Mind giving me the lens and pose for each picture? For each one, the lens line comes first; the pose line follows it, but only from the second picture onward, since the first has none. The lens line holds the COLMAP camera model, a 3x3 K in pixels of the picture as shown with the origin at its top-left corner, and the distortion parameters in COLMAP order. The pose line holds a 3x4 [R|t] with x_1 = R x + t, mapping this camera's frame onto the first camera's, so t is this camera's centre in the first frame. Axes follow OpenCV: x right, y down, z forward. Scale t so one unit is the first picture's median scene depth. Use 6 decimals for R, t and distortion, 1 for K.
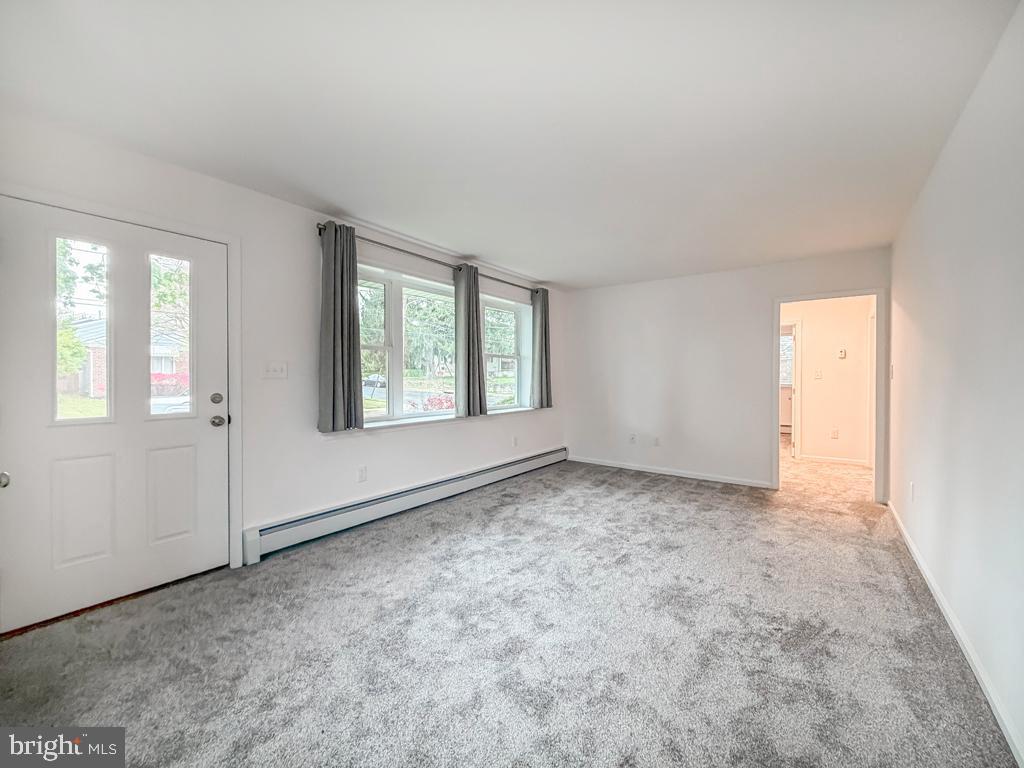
lens RADIAL K [[418.6, 0, 515.7], [0, 418.6, 370.3], [0, 0, 1]] dist [-0.001005, -0.000071]
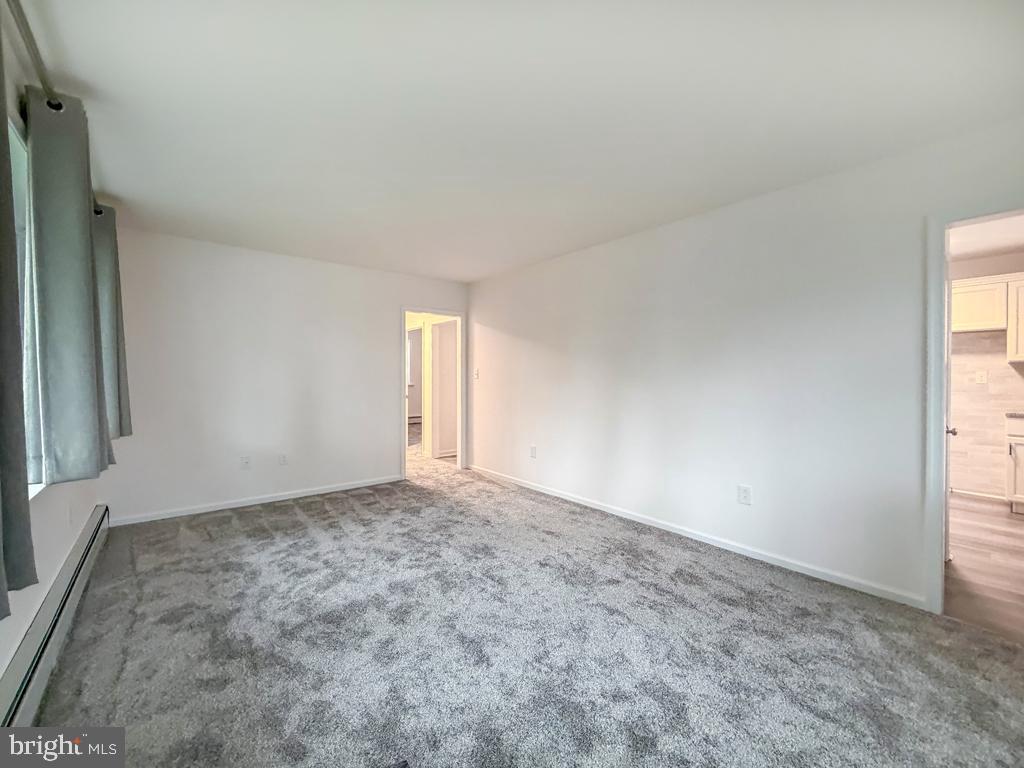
lens RADIAL K [[418.6, 0, 515.7], [0, 418.6, 370.3], [0, 0, 1]] dist [-0.001005, -0.000071]
pose [[0.237187, 0.012692, 0.971381, -0.471934], [-0.015088, 0.999842, -0.009380, 0.001672], [-0.971347, -0.012431, 0.237341, 0.554480]]
